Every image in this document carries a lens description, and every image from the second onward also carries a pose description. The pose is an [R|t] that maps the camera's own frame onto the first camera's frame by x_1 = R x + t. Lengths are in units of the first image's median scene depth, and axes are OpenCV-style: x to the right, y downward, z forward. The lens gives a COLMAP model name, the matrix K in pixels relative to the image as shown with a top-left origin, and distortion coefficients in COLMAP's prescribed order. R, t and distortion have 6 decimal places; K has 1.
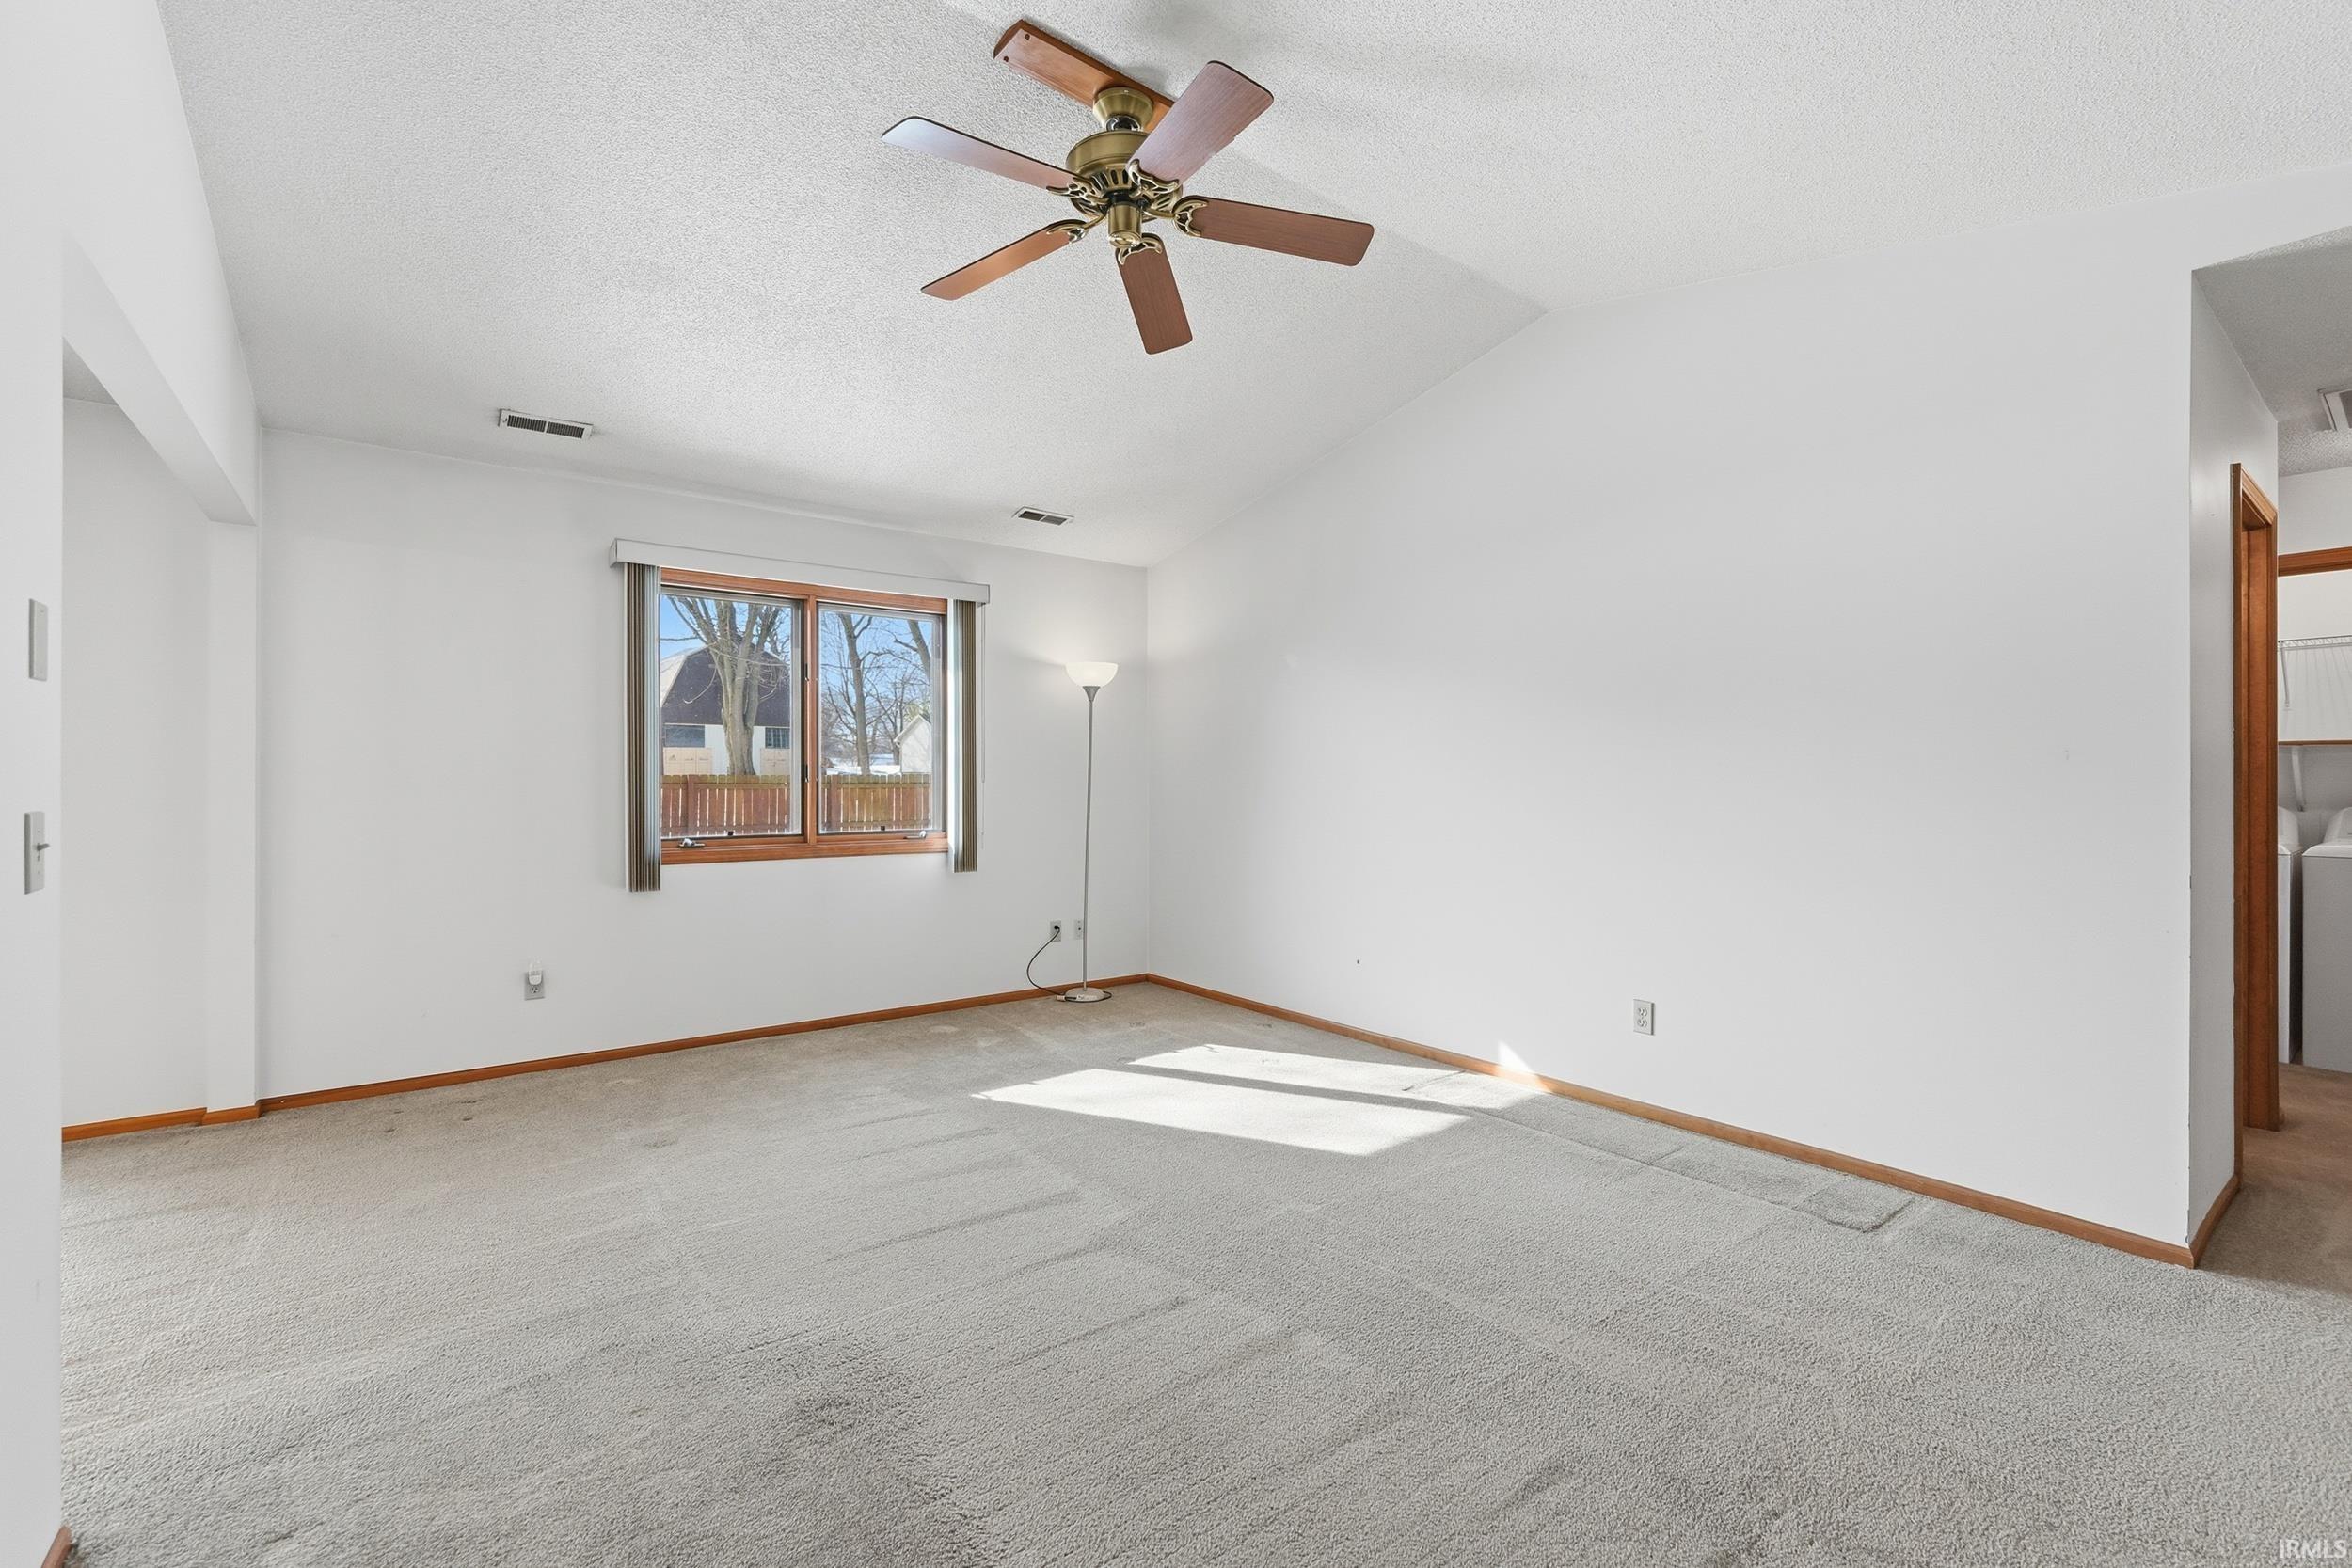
lens RADIAL K [[1002.0, 0, 1171.0], [0, 1002.0, 783.6], [0, 0, 1]] dist [0.021462, 0.000084]
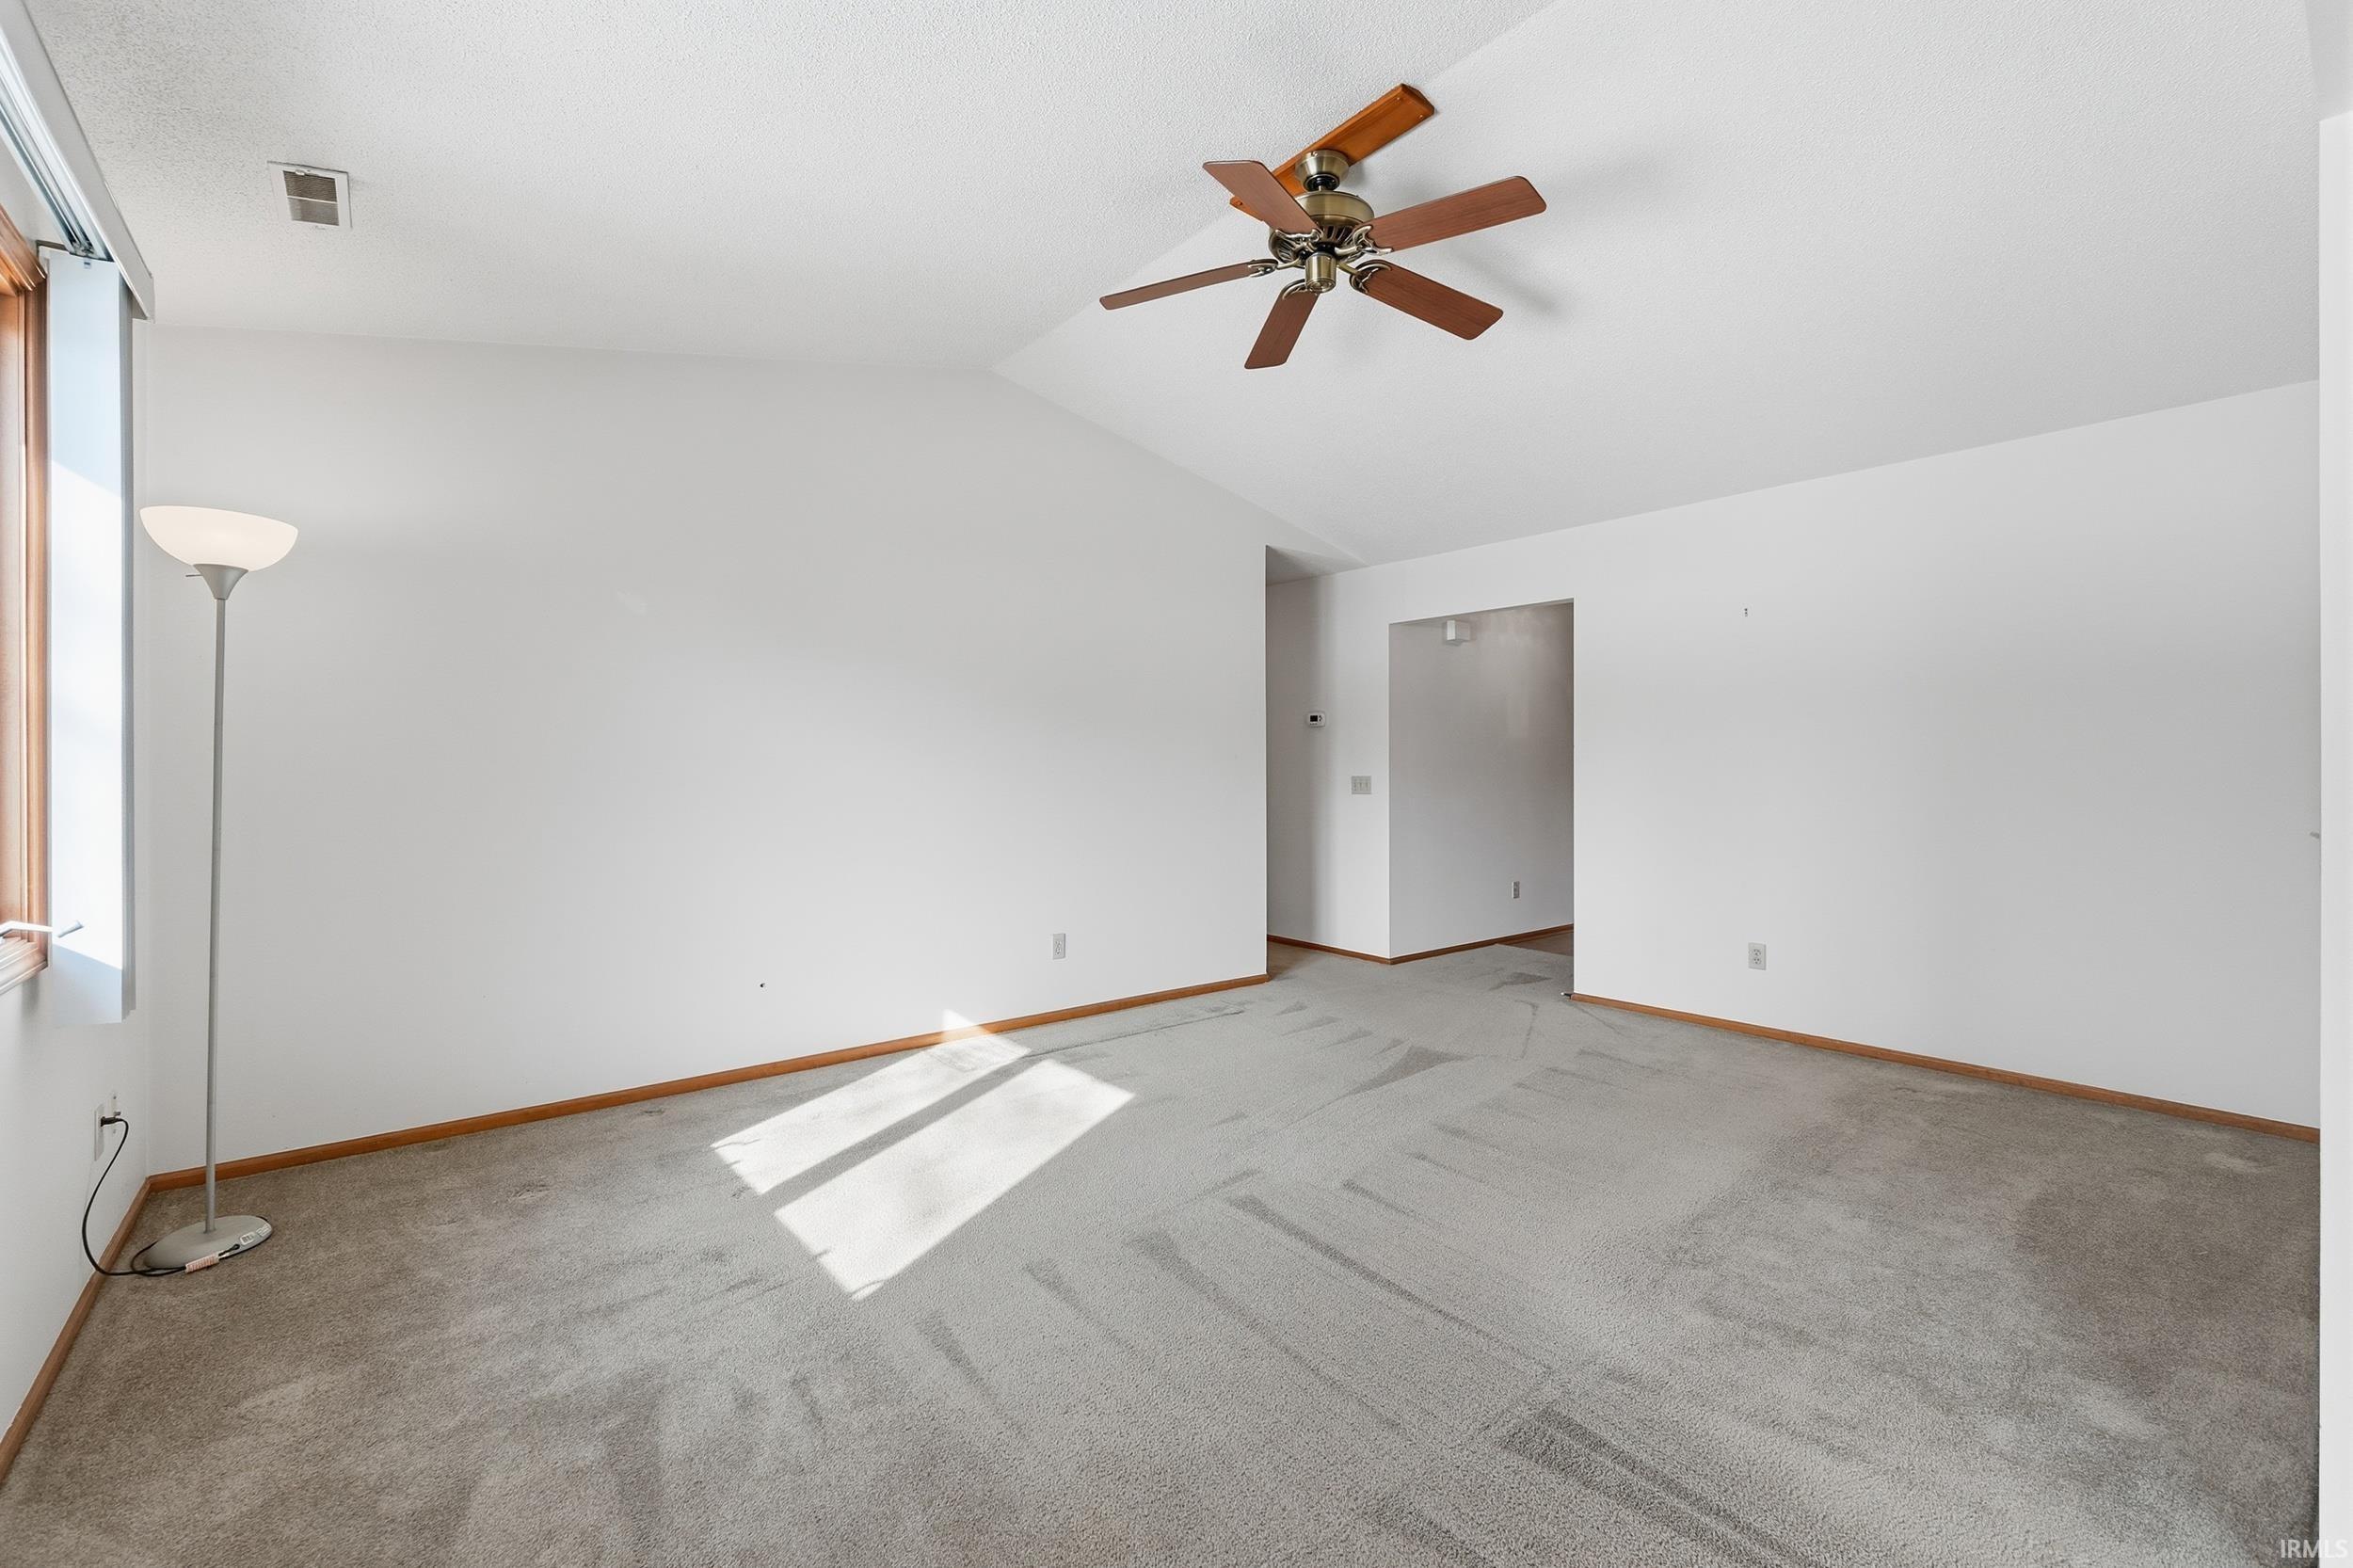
lens RADIAL K [[995.0, 0, 1176.0], [0, 995.0, 771.0], [0, 0, 1]] dist [-0.002850, -0.000500]
pose [[-0.030907, -0.005106, 0.999509, -0.761786], [0.002240, 0.999984, 0.005178, -0.006071], [-0.999520, 0.002399, -0.030895, 0.794614]]
